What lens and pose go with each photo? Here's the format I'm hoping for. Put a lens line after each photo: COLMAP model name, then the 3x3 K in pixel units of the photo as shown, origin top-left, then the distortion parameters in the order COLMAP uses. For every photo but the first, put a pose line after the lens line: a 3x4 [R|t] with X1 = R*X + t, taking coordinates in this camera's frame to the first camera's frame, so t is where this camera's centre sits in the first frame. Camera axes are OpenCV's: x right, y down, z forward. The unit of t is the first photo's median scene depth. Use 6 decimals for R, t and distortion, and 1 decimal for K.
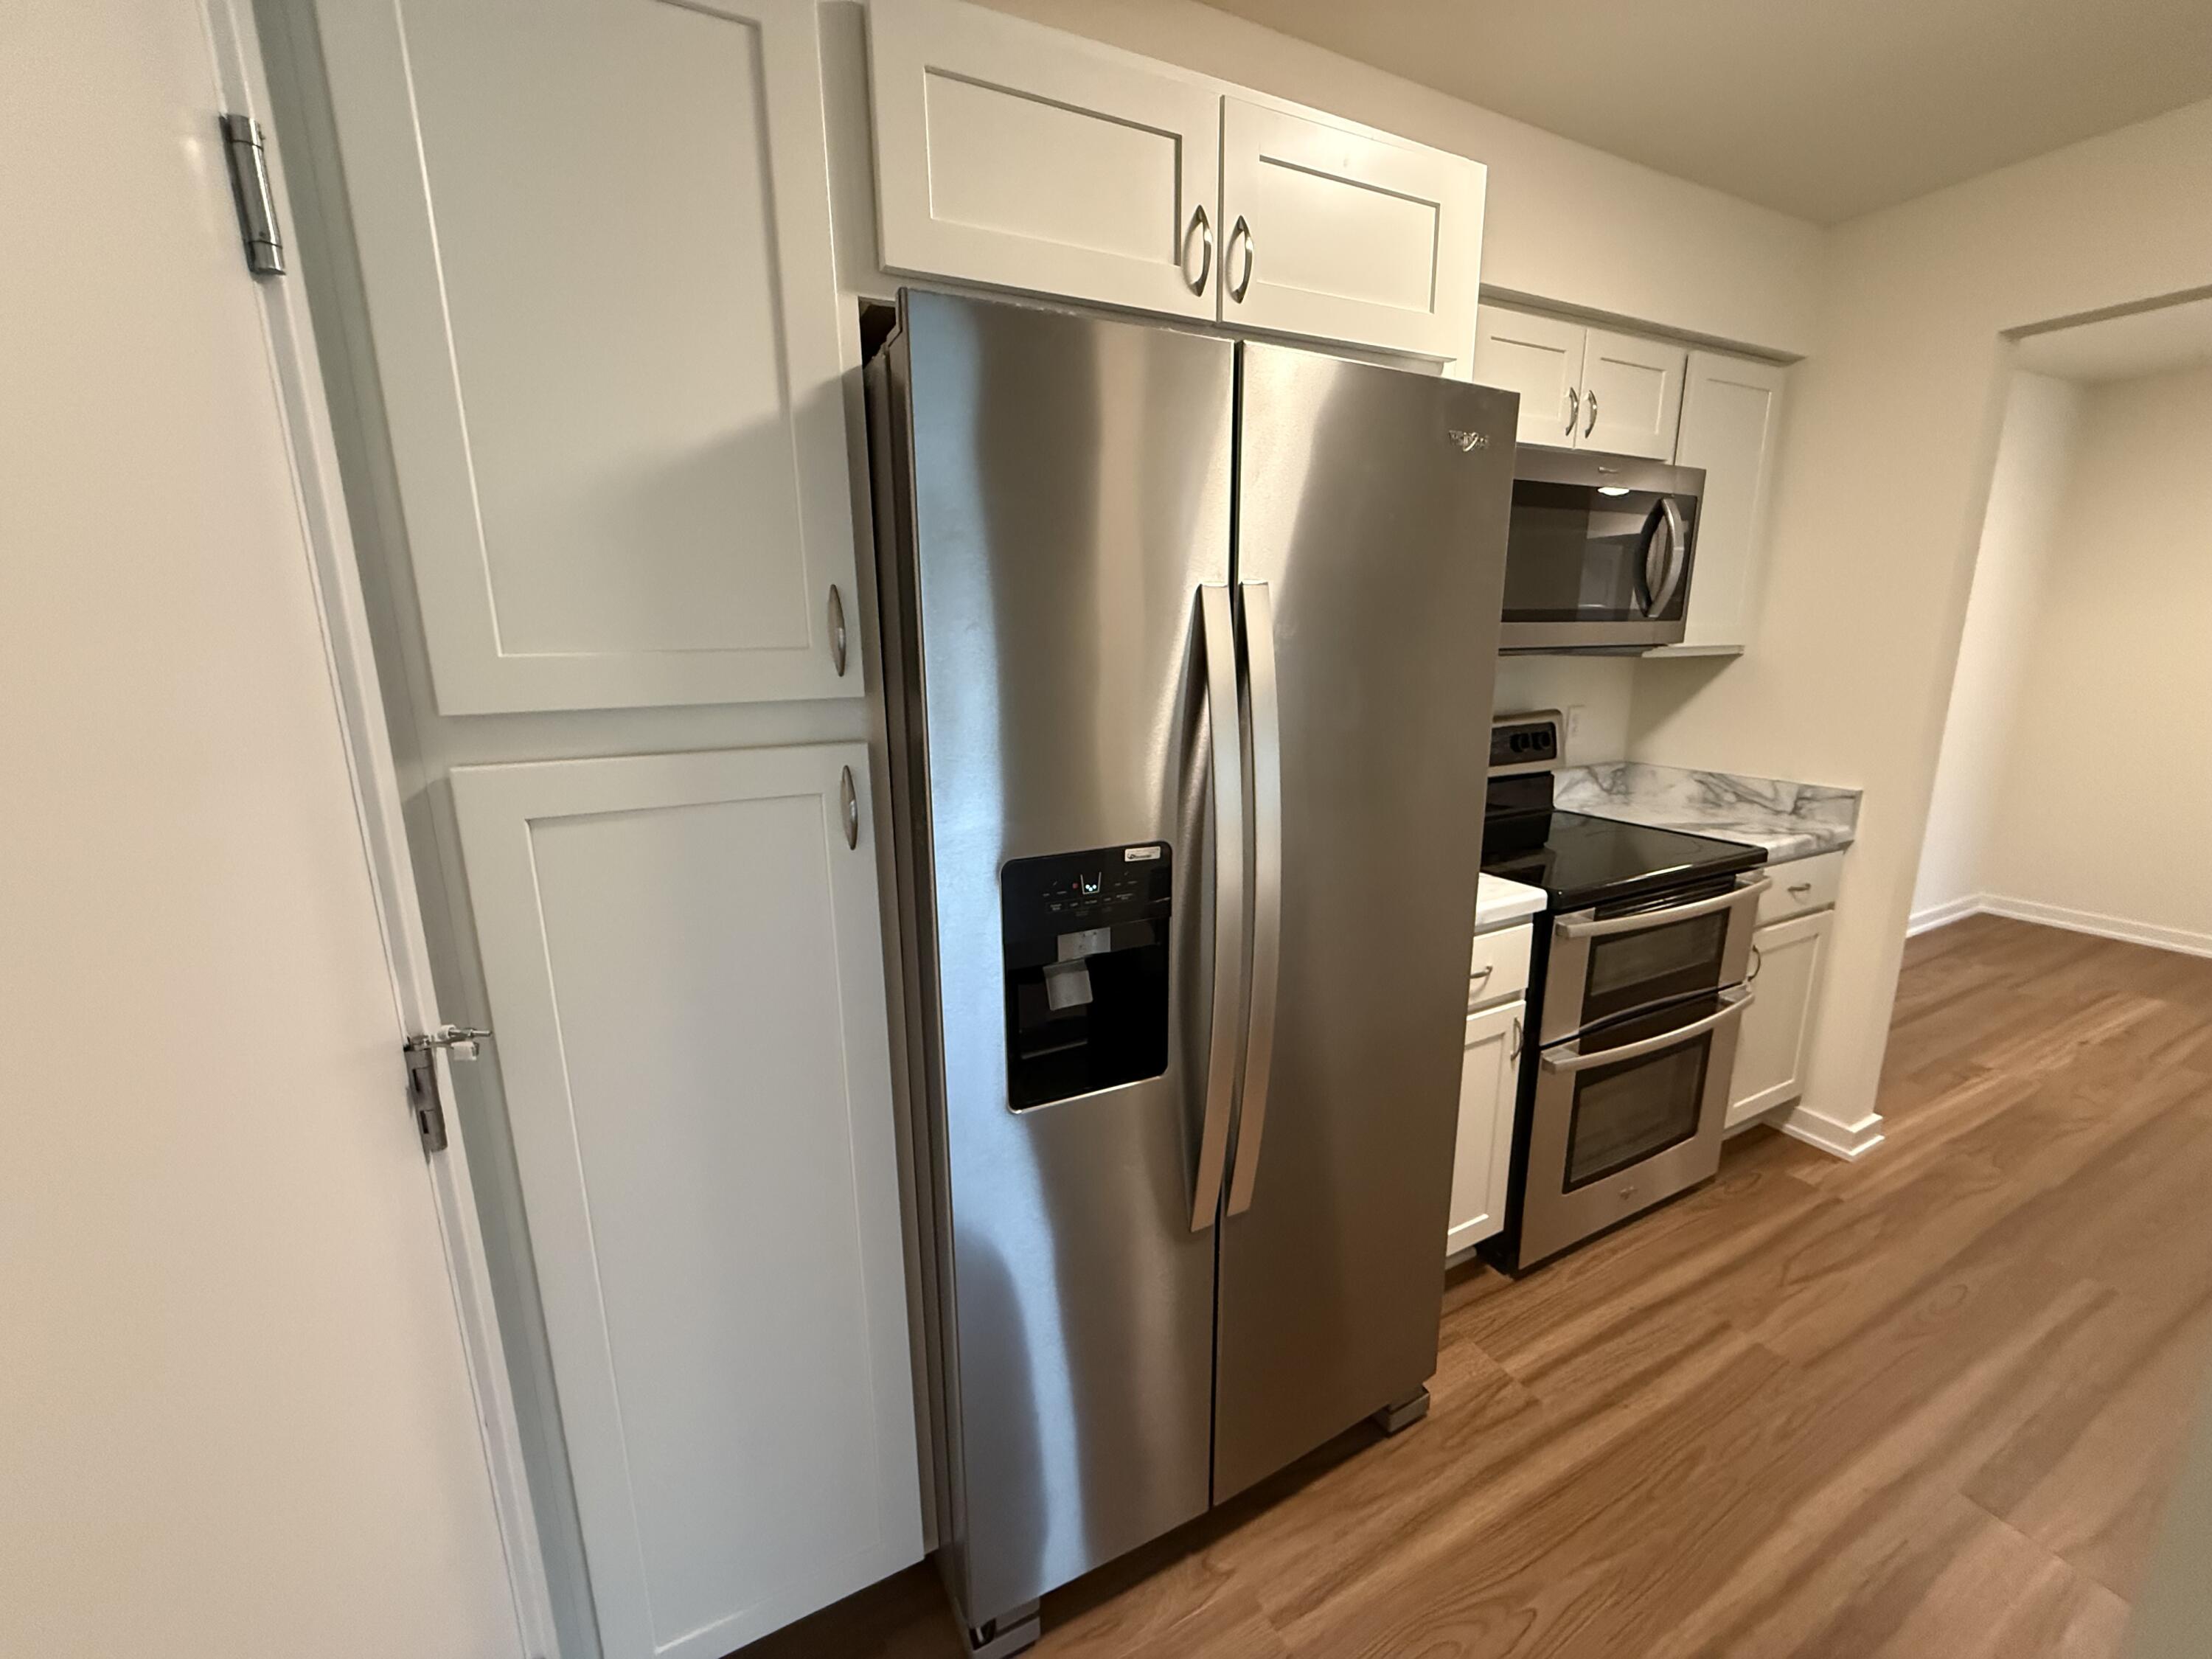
lens RADIAL K [[883.1, 0, 1095.4], [0, 883.1, 826.0], [0, 0, 1]] dist [-0.000413, -0.000025]
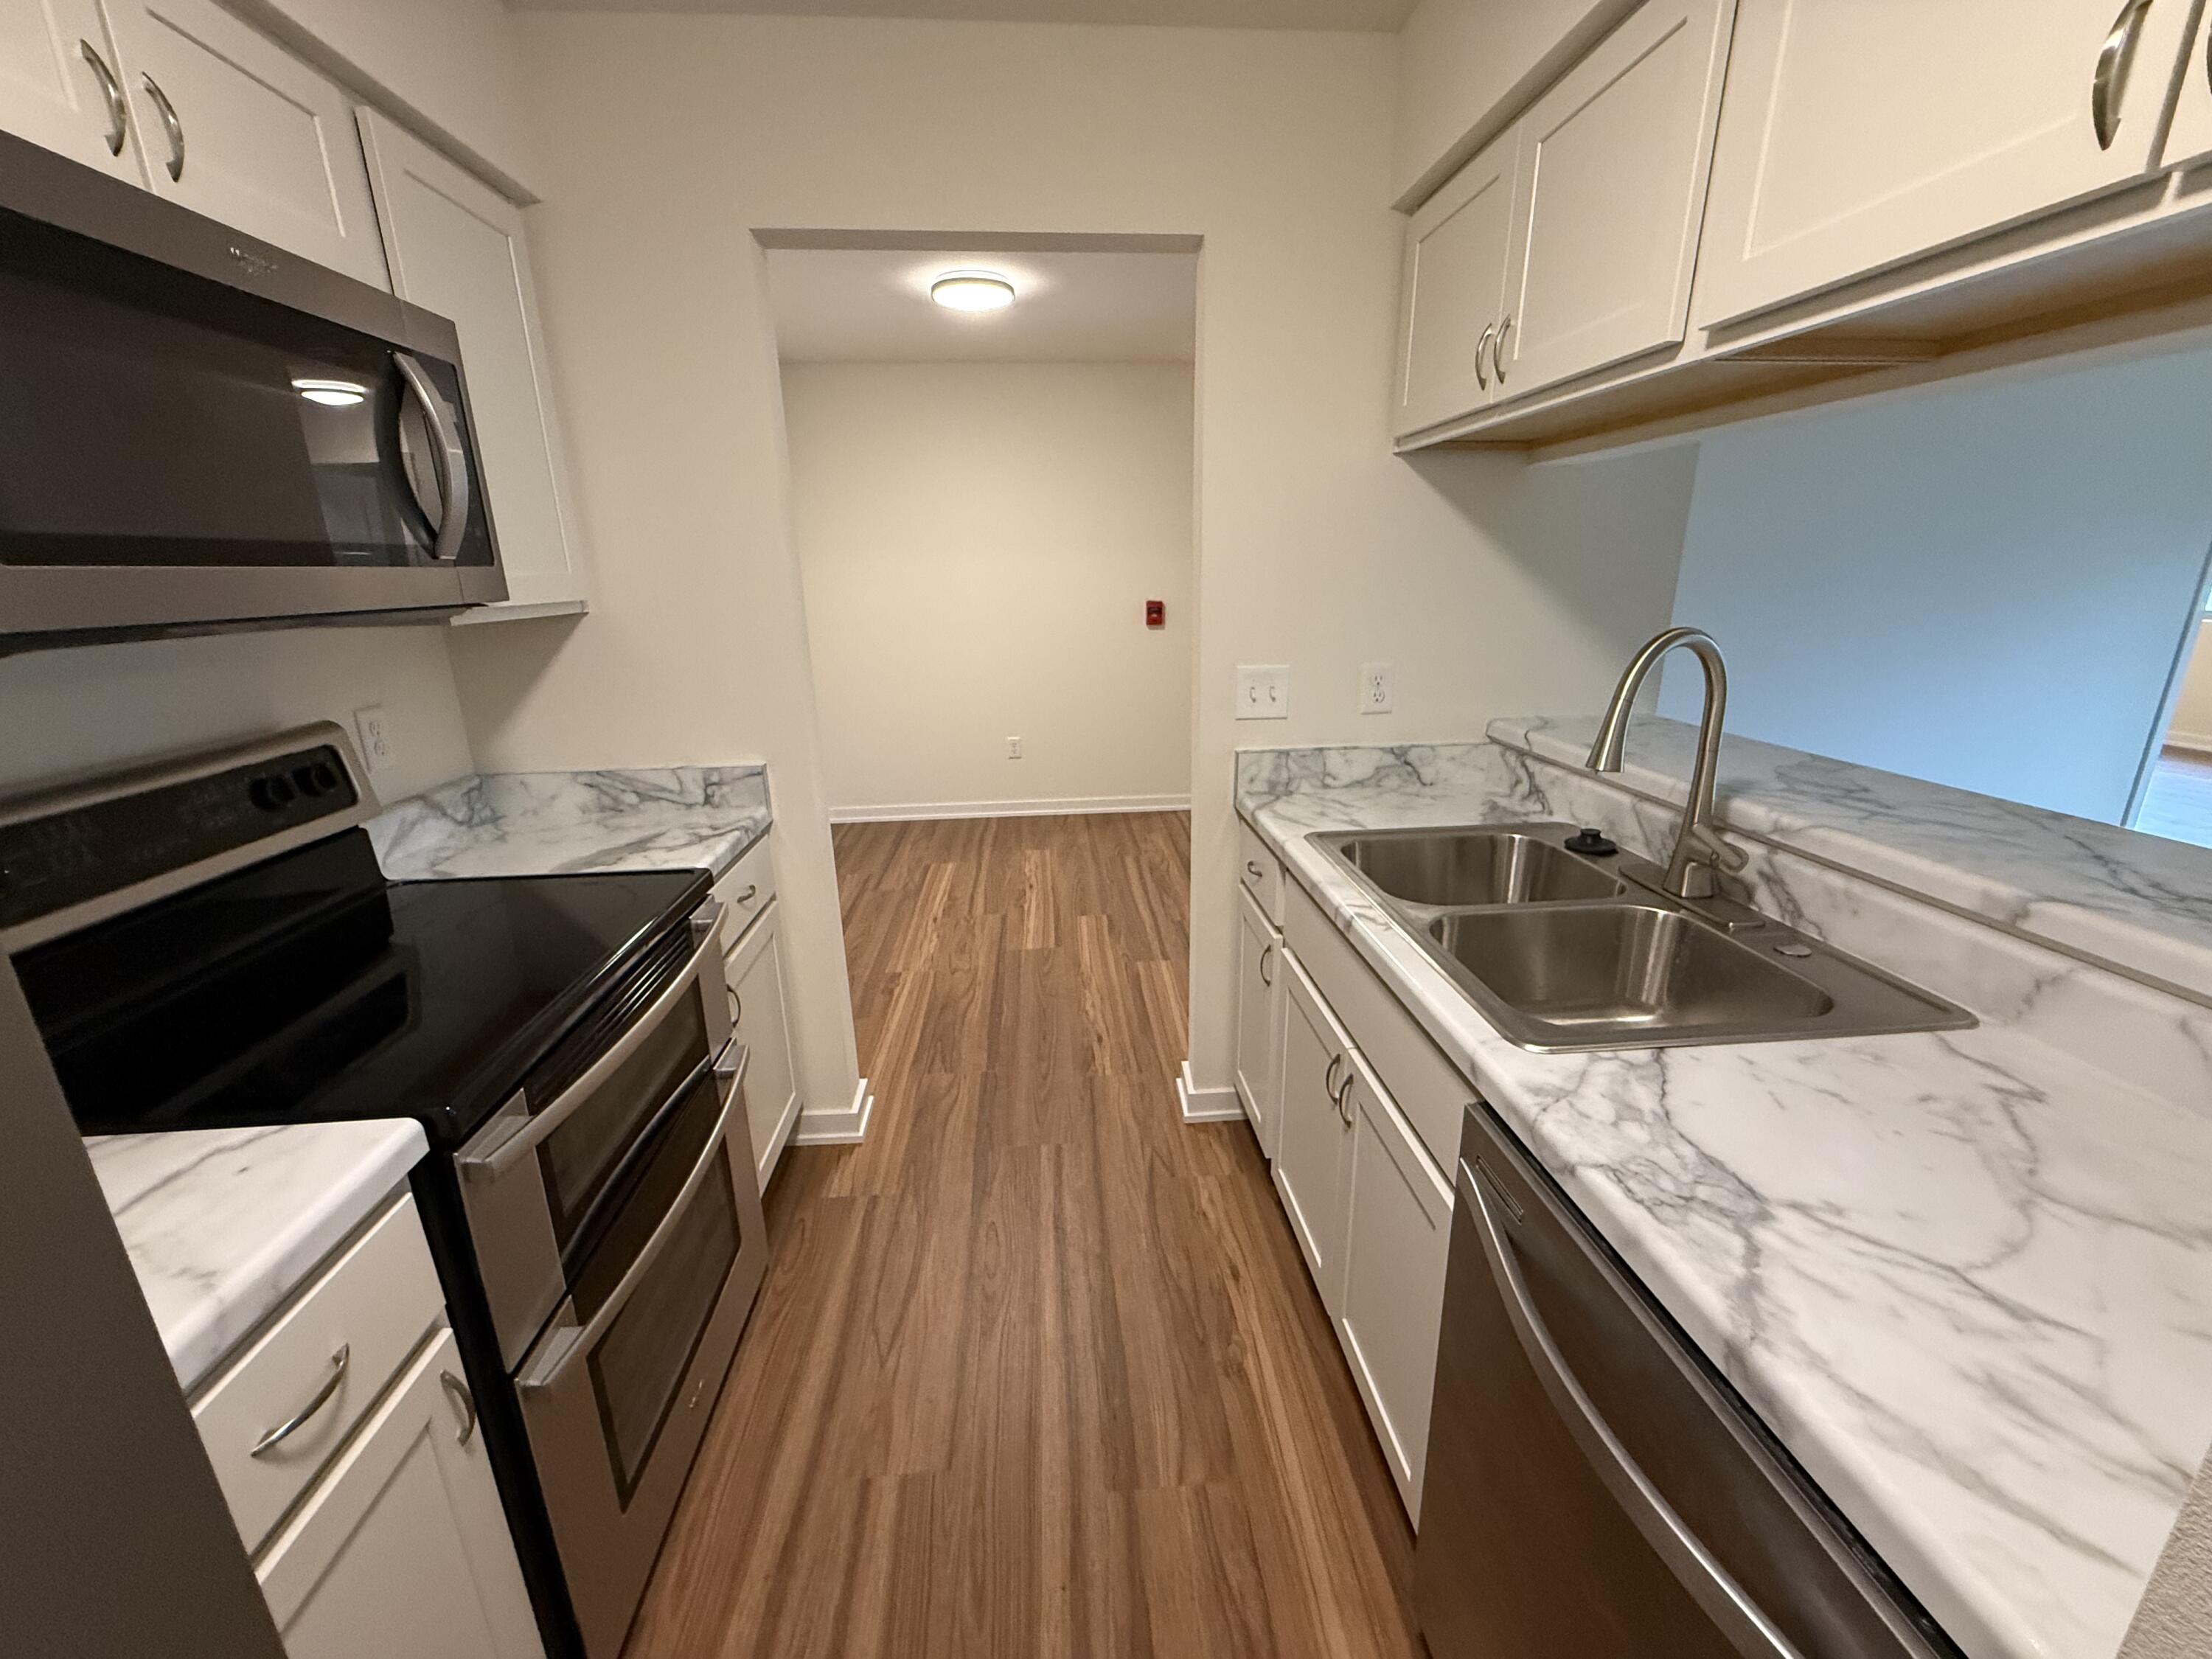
lens RADIAL K [[883.1, 0, 1102.7], [0, 883.1, 828.3], [0, 0, 1]] dist [-0.000413, -0.000025]
pose [[0.387454, -0.257458, 0.885209, 0.199304], [0.210641, 0.959535, 0.186879, -0.070145], [-0.897502, 0.114054, 0.426007, 0.322731]]
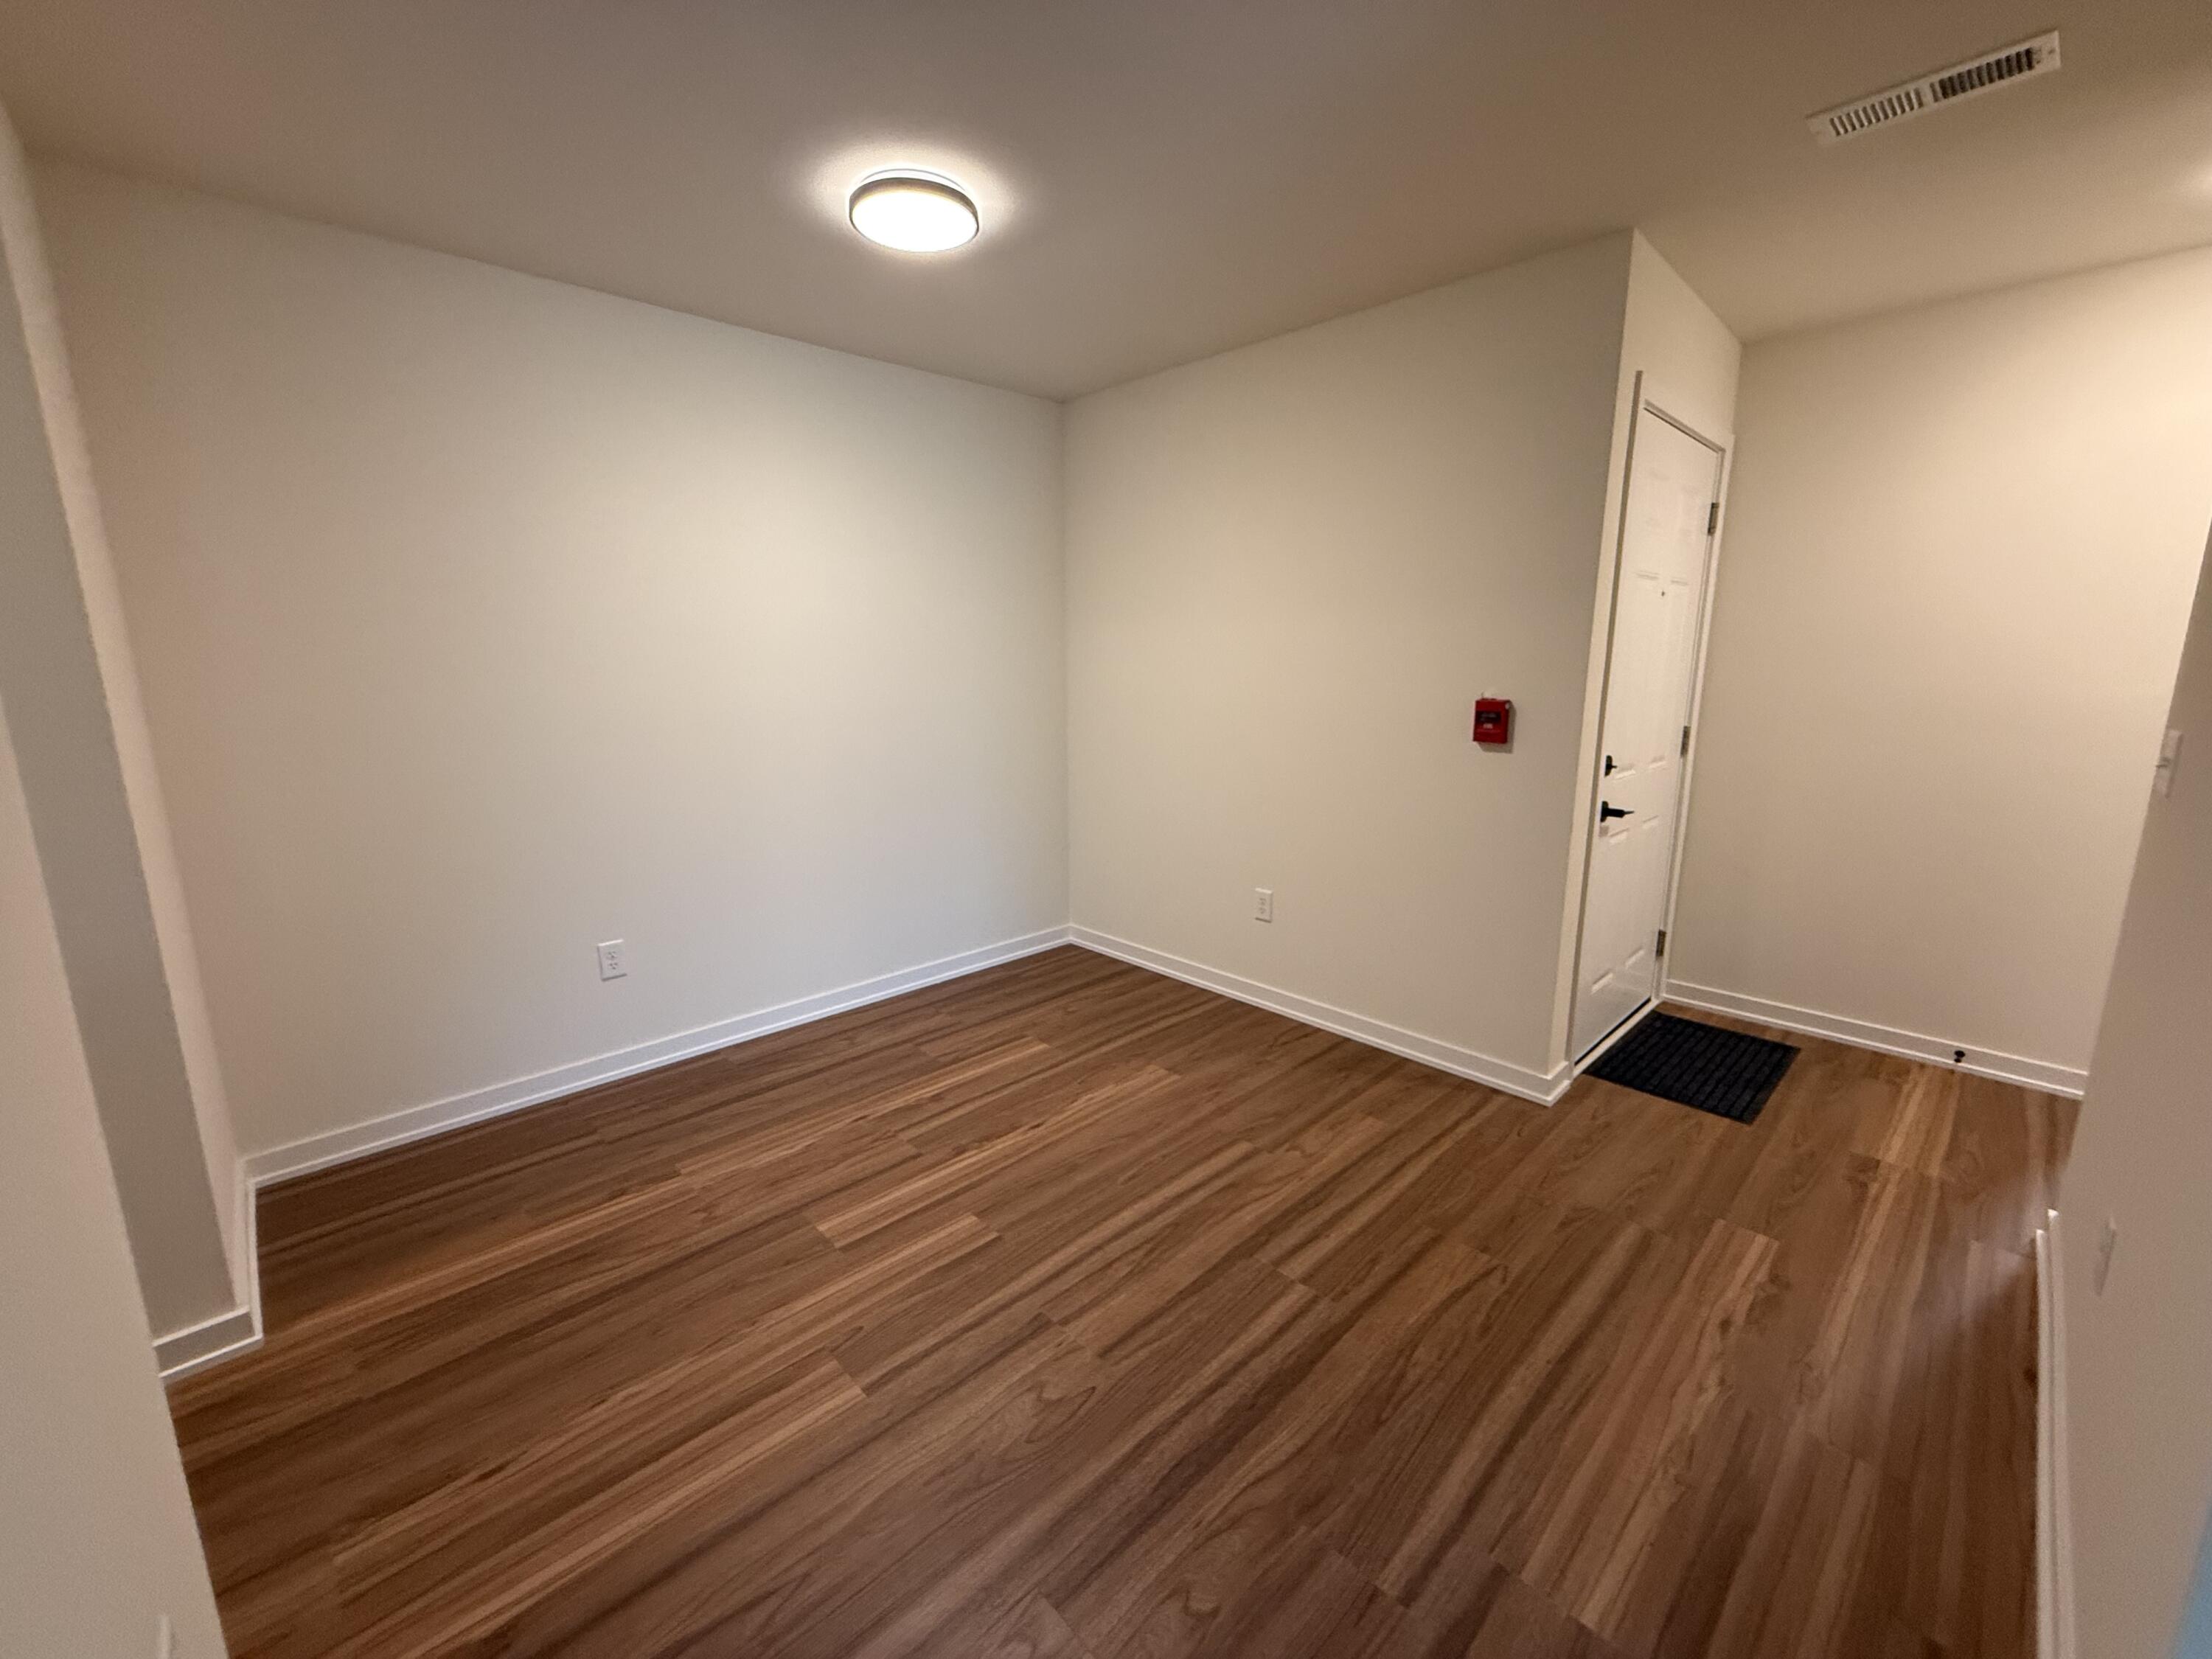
lens RADIAL K [[883.1, 0, 1110.9], [0, 883.1, 818.5], [0, 0, 1]] dist [-0.000413, -0.000025]
pose [[0.959637, -0.042876, 0.277954, 1.427944], [0.053889, 0.998031, -0.032100, -0.009665], [-0.276030, 0.045783, 0.960058, 0.103263]]
